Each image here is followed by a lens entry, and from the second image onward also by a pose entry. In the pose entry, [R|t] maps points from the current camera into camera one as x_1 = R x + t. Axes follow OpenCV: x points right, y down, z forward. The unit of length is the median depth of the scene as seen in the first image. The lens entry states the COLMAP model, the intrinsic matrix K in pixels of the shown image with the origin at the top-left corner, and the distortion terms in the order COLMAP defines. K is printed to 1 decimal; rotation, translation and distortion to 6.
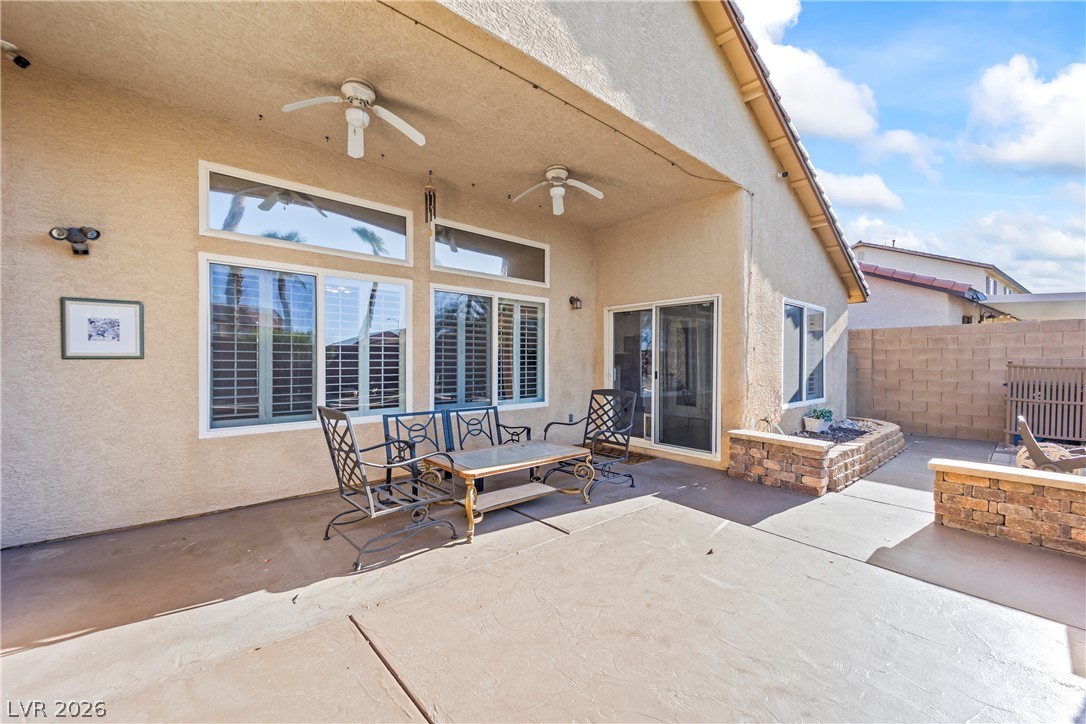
lens RADIAL K [[435.7, 0, 537.9], [0, 435.7, 362.3], [0, 0, 1]] dist [0.004369, -0.001661]
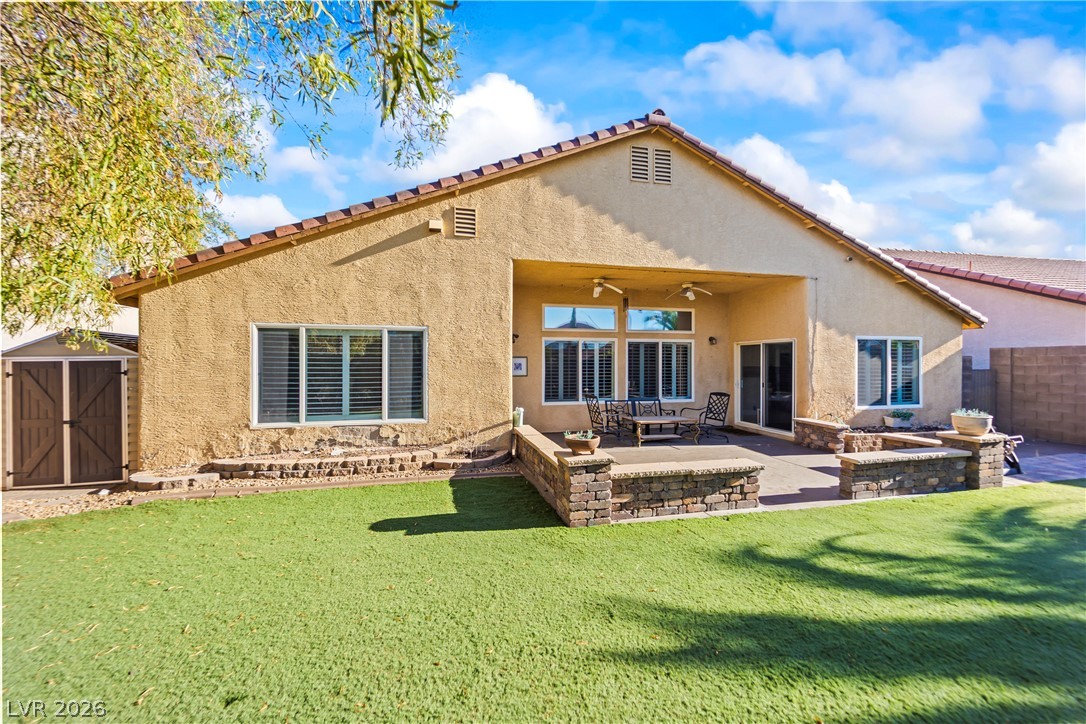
lens RADIAL K [[435.7, 0, 535.7], [0, 435.7, 364.3], [0, 0, 1]] dist [0.004369, -0.001661]
pose [[0.892765, -0.000881, -0.450522, 0.248047], [0.000210, 0.999999, -0.001538, -0.046319], [0.450523, 0.001279, 0.892764, -0.853083]]
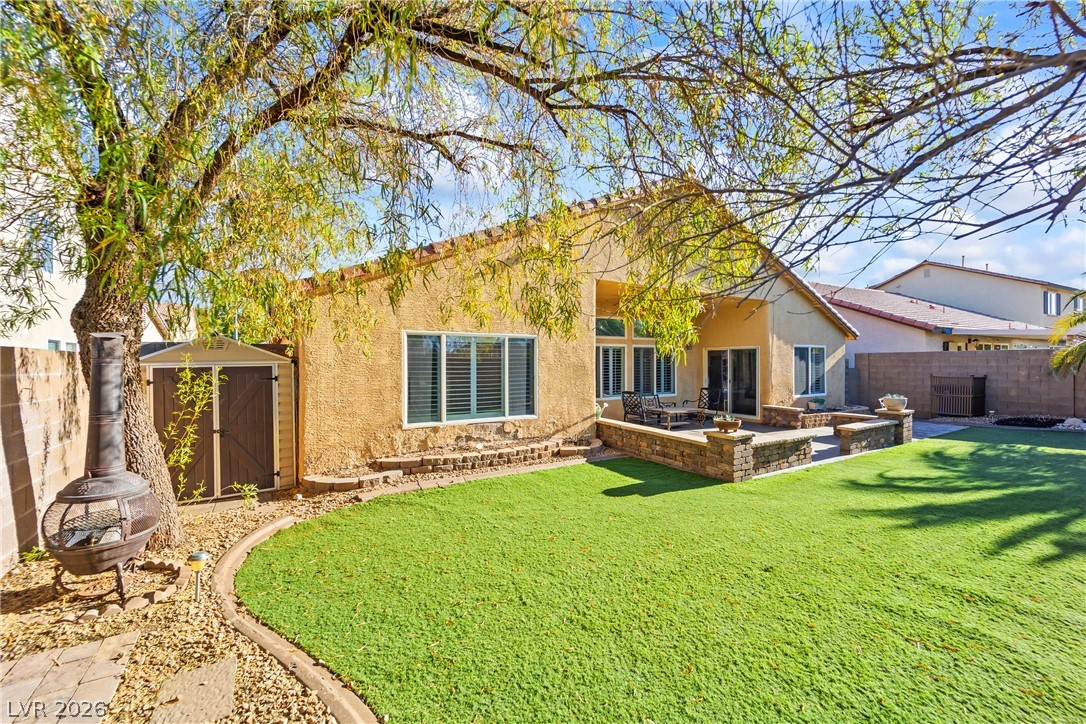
lens RADIAL K [[435.7, 0, 532.1], [0, 435.7, 363.8], [0, 0, 1]] dist [0.004369, -0.001661]
pose [[0.985182, -0.004940, -0.171441, -0.318646], [0.004788, 0.999988, -0.001298, -0.058553], [0.171446, 0.000458, 0.985193, -1.277745]]
